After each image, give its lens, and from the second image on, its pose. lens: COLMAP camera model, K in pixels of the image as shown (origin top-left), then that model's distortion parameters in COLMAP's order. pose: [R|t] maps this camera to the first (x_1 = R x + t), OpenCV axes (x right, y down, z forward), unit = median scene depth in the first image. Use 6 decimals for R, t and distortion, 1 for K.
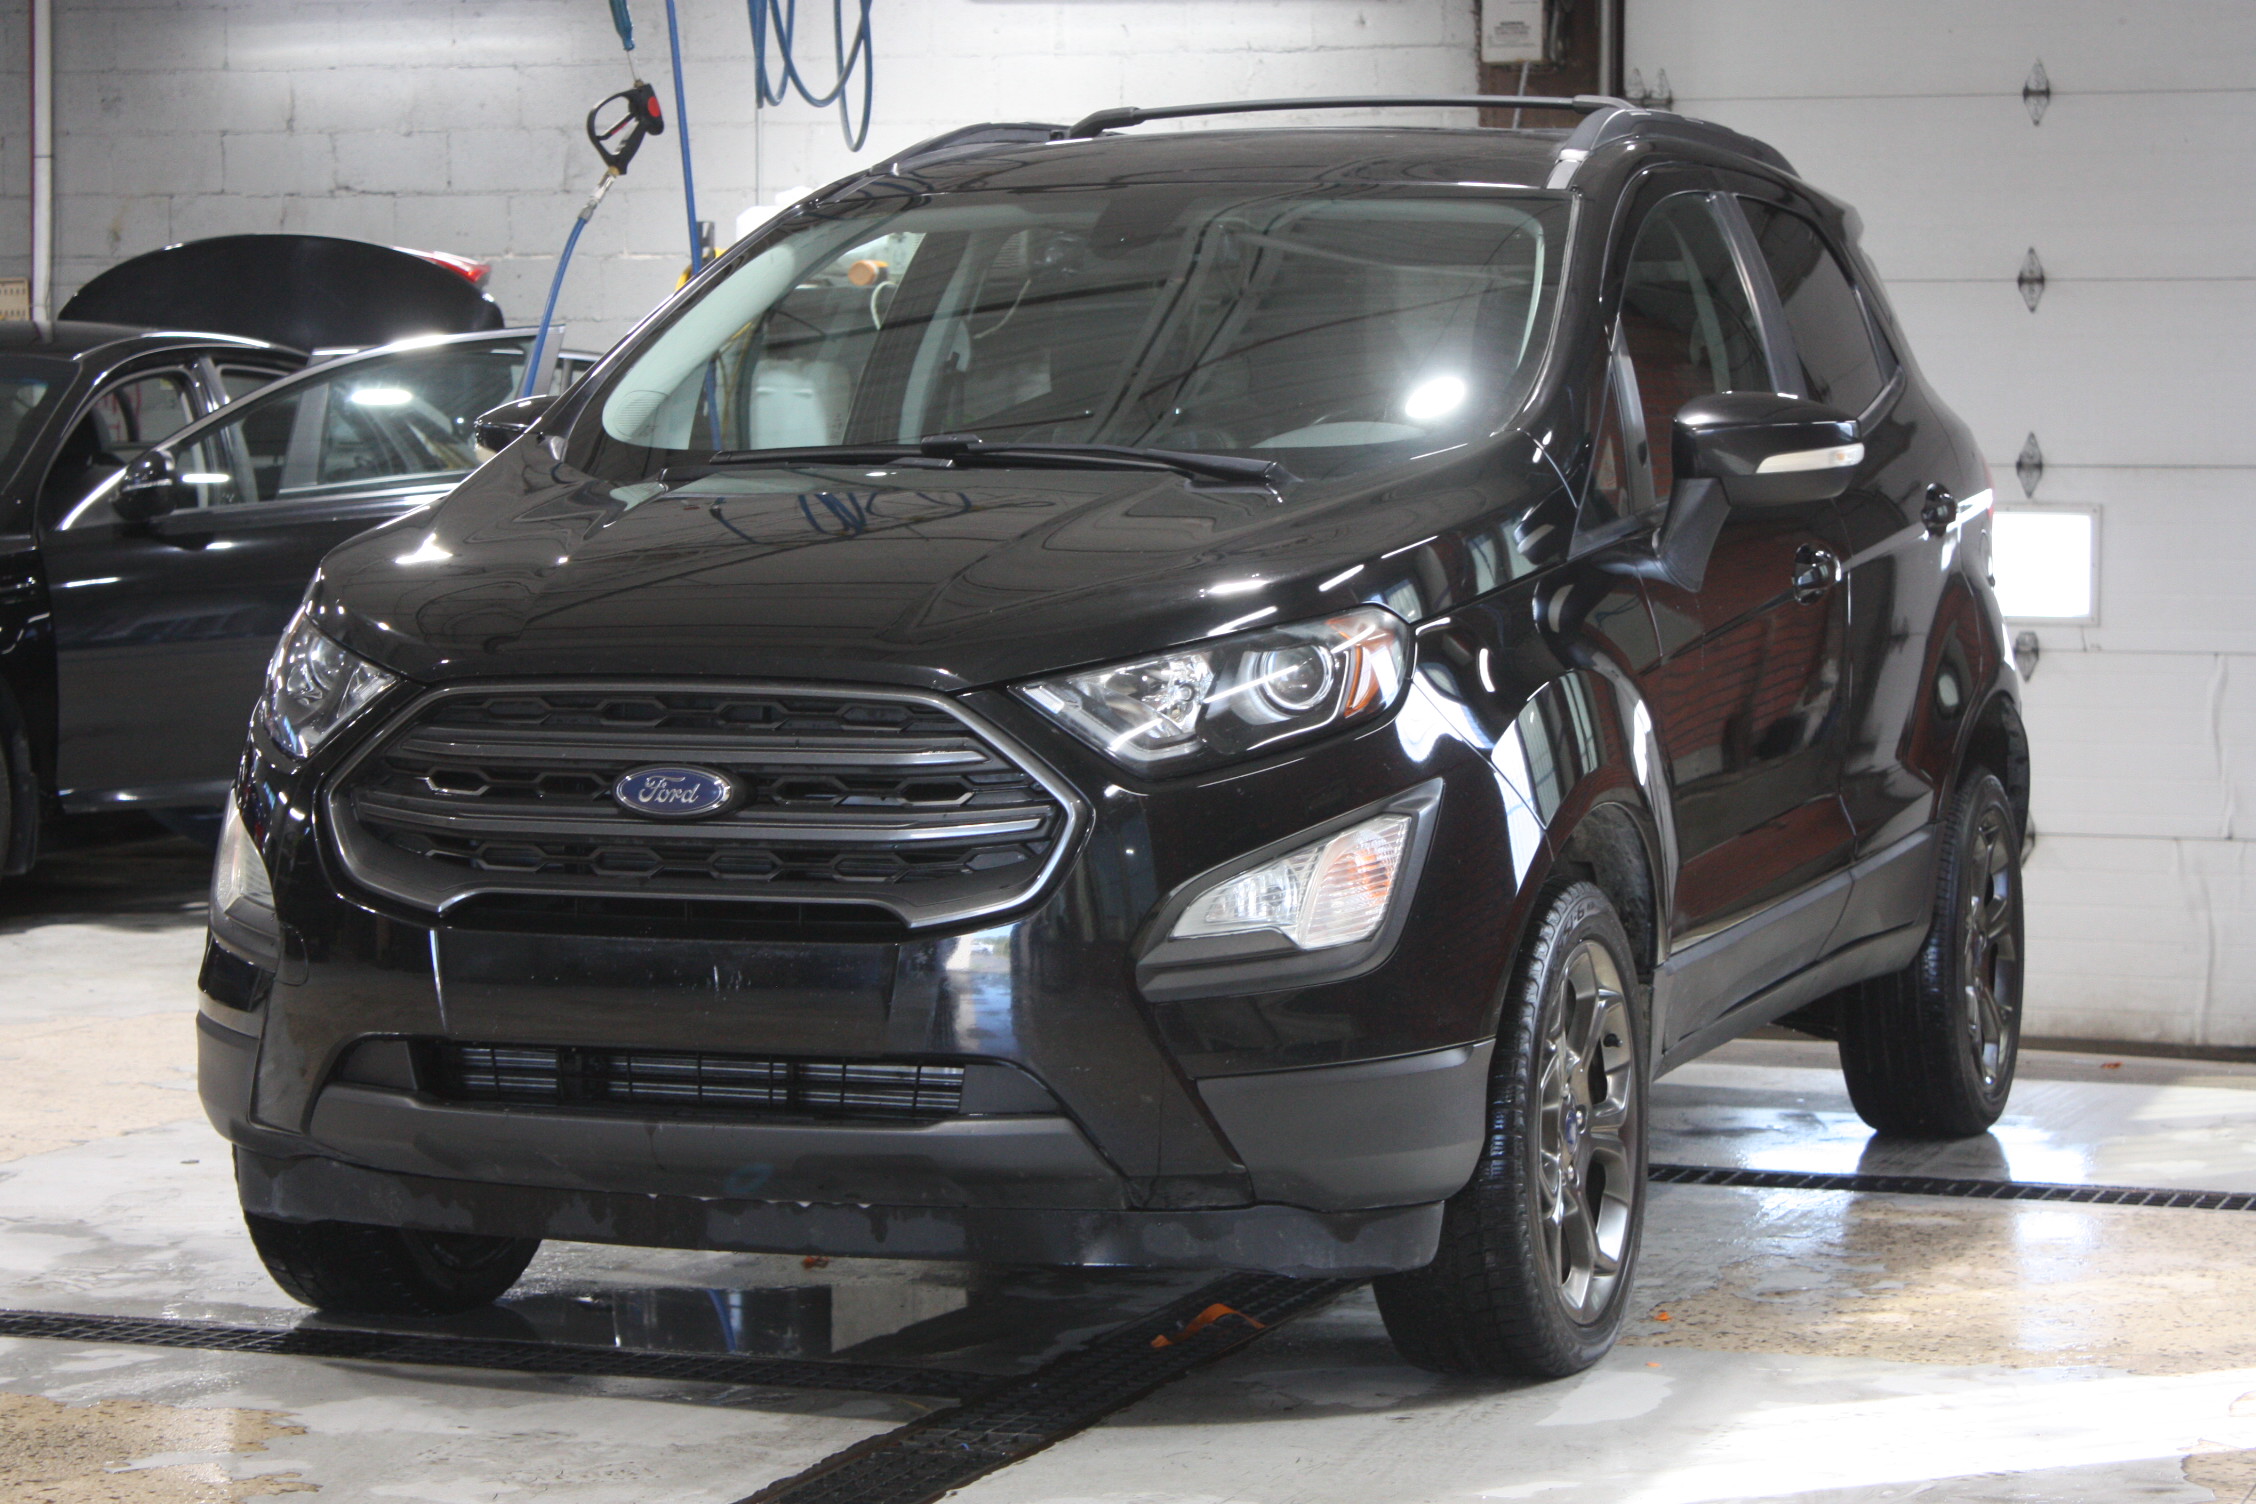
lens RADIAL K [[5584.4, 0, 1128.4], [0, 5584.4, 756.6], [0, 0, 1]] dist [0.046051, 0.000000]
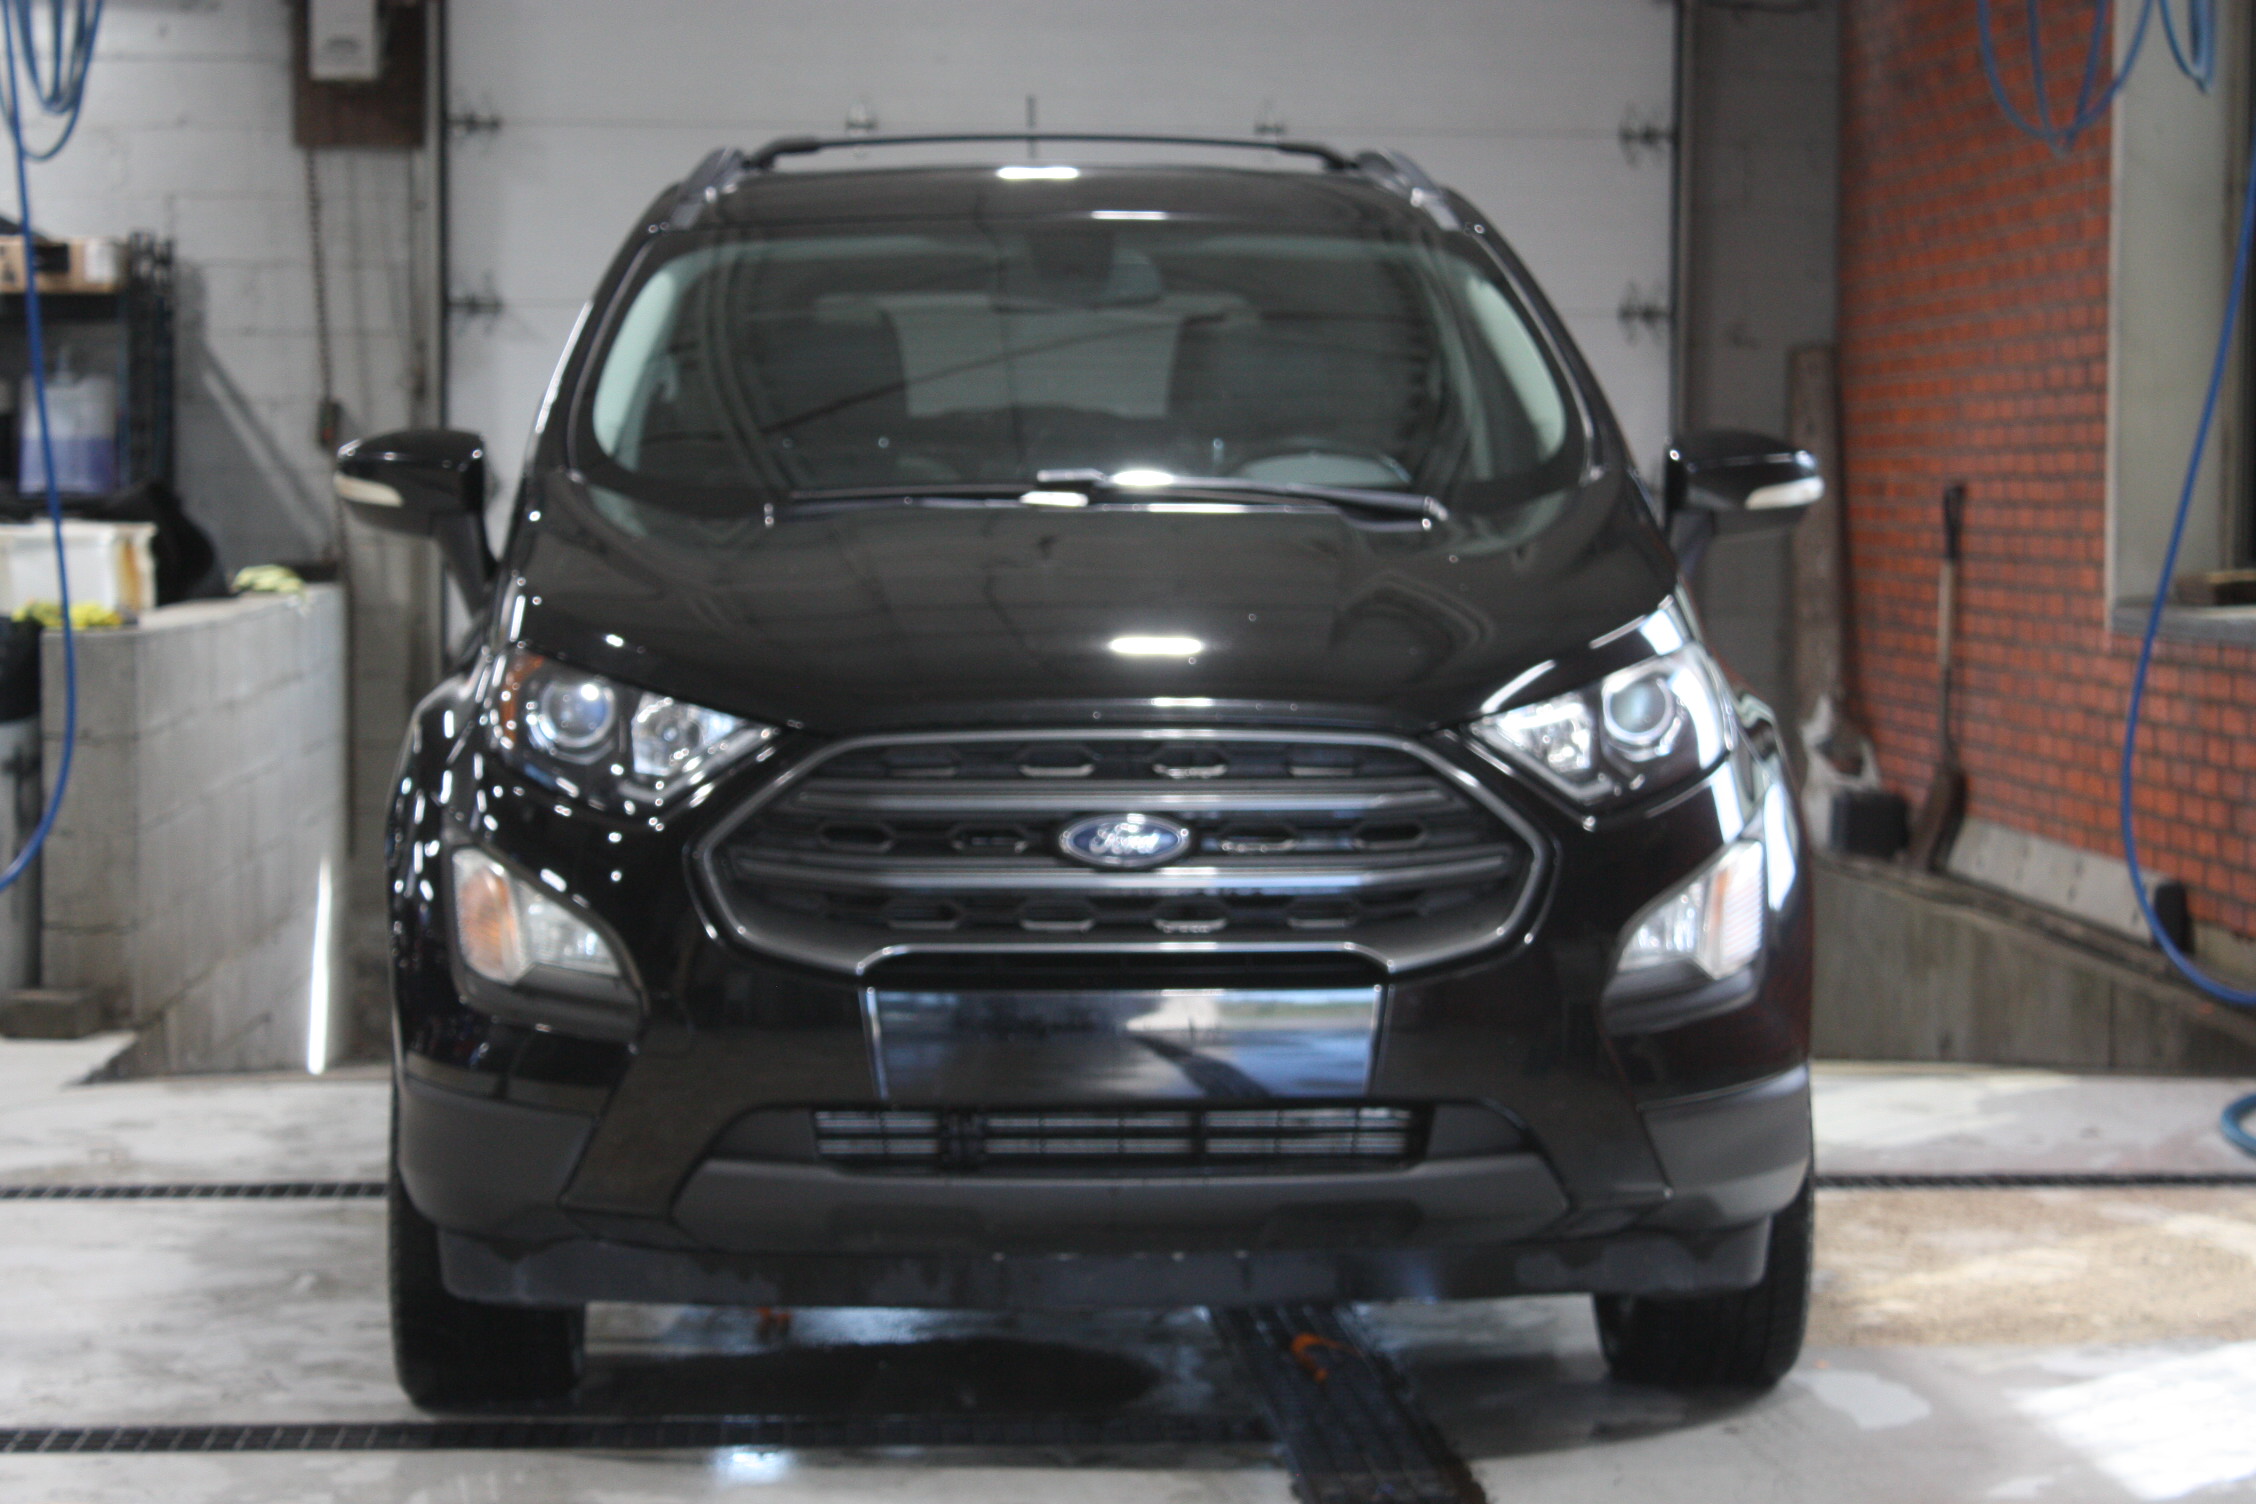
lens RADIAL K [[5584.4, 0, 1128.4], [0, 5584.4, 746.7], [0, 0, 1]] dist [0.046051, 0.000000]
pose [[0.924711, -0.021731, 0.380049, -0.444606], [0.023181, 0.999731, 0.000762, -0.010721], [-0.379964, 0.008106, 0.924966, 0.093056]]
